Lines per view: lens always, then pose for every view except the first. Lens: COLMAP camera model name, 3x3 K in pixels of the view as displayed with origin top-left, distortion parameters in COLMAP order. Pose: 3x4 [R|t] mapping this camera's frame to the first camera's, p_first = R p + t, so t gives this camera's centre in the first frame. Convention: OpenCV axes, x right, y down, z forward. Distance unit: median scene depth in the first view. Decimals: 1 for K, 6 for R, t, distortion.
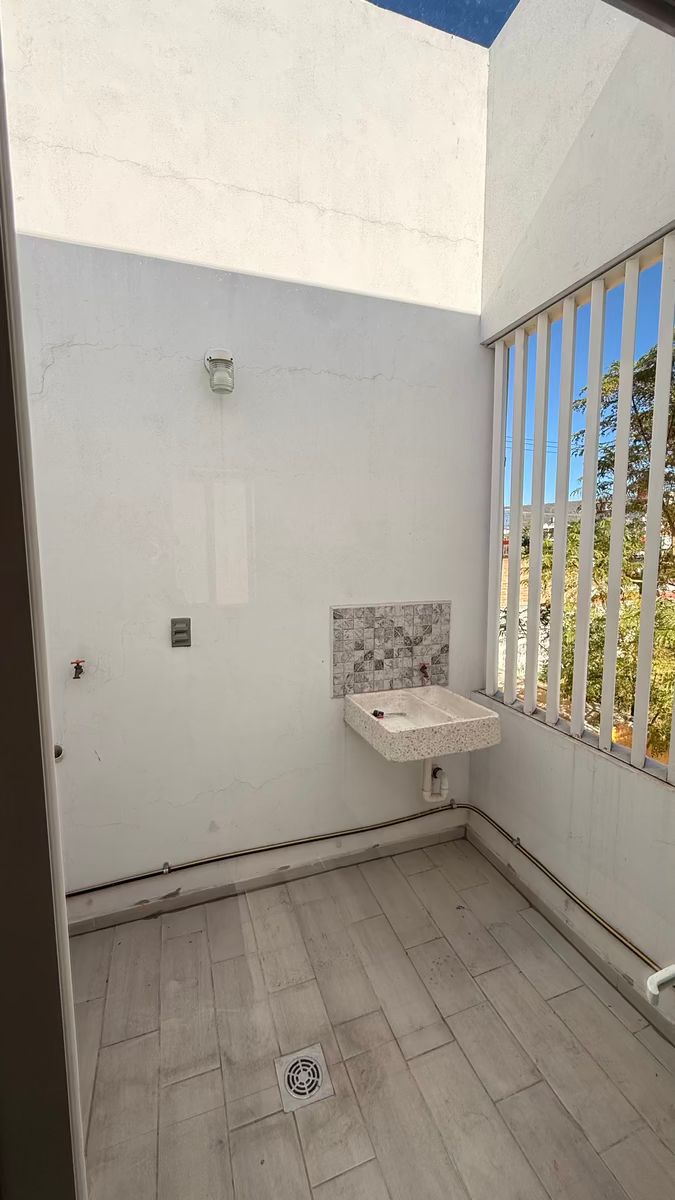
lens RADIAL K [[478.2, 0, 341.2], [0, 478.2, 596.6], [0, 0, 1]] dist [-0.000774, 0.000331]
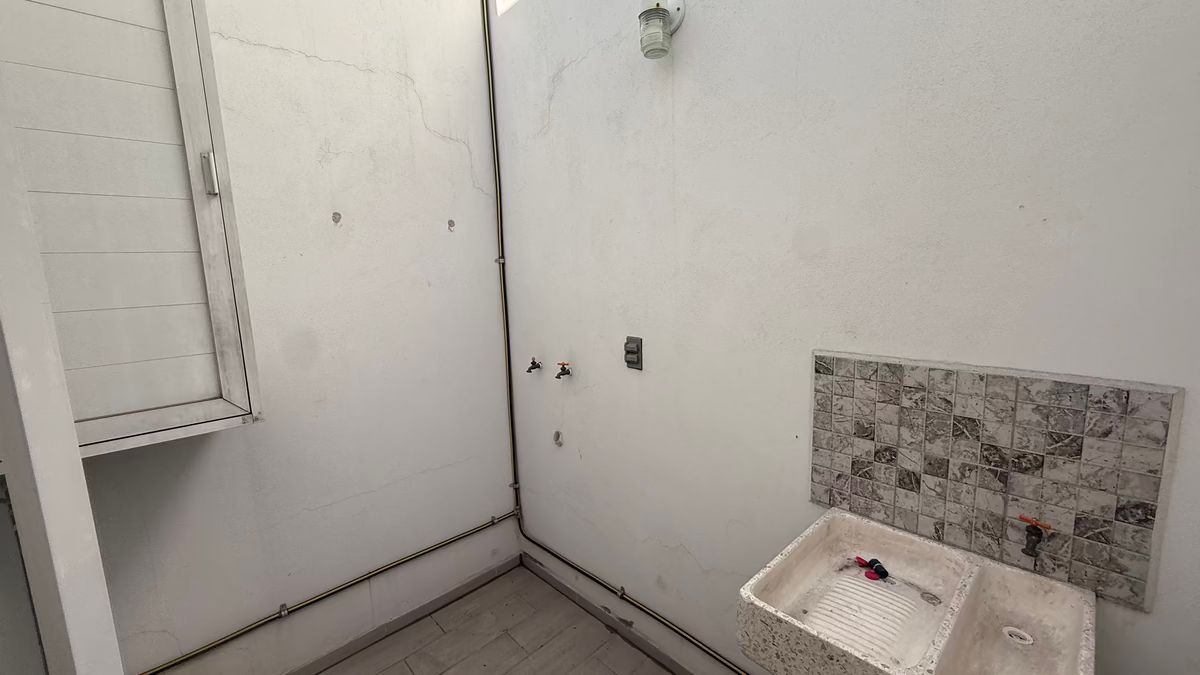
lens RADIAL K [[479.9, 0, 598.6], [0, 479.9, 334.9], [0, 0, 1]] dist [-0.000097, -0.000303]
pose [[0.403975, 0.118451, -0.907069, 0.390287], [-0.067734, 0.992732, 0.099472, -0.037766], [0.912259, 0.021255, 0.409062, 0.494783]]
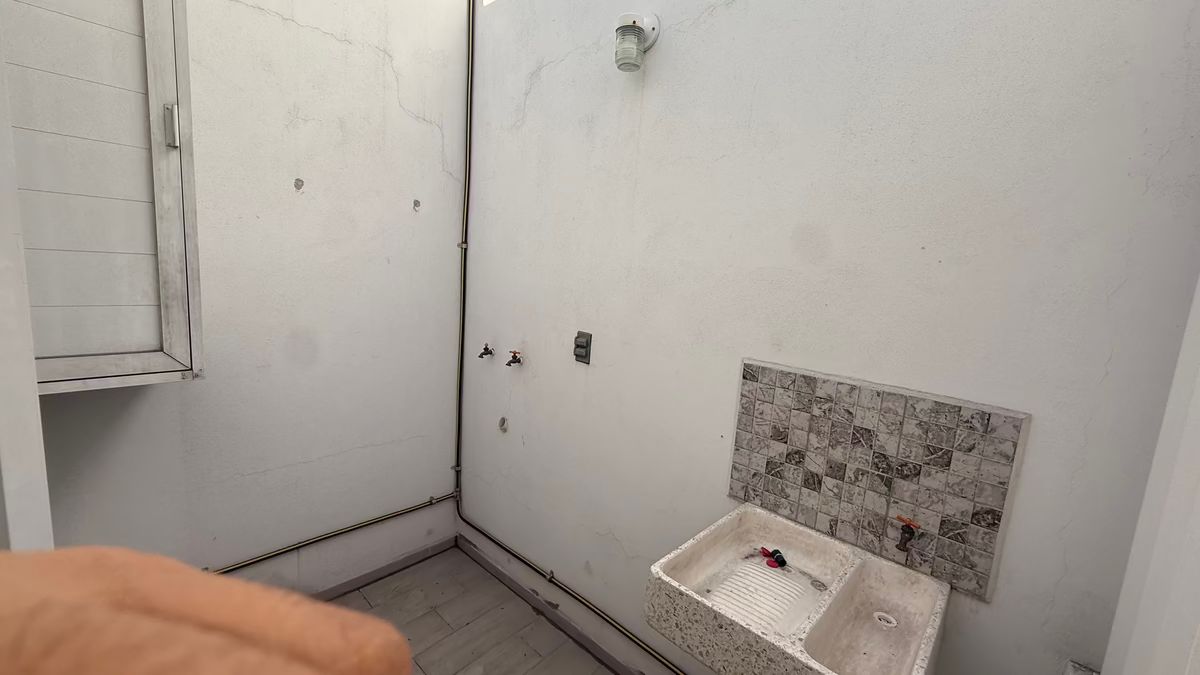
lens RADIAL K [[478.2, 0, 599.7], [0, 478.2, 334.7], [0, 0, 1]] dist [-0.000774, 0.000331]
pose [[0.465350, 0.162421, -0.870097, 0.427412], [-0.170064, 0.981111, 0.092189, -0.035779], [0.868635, 0.105072, 0.484182, 0.494951]]
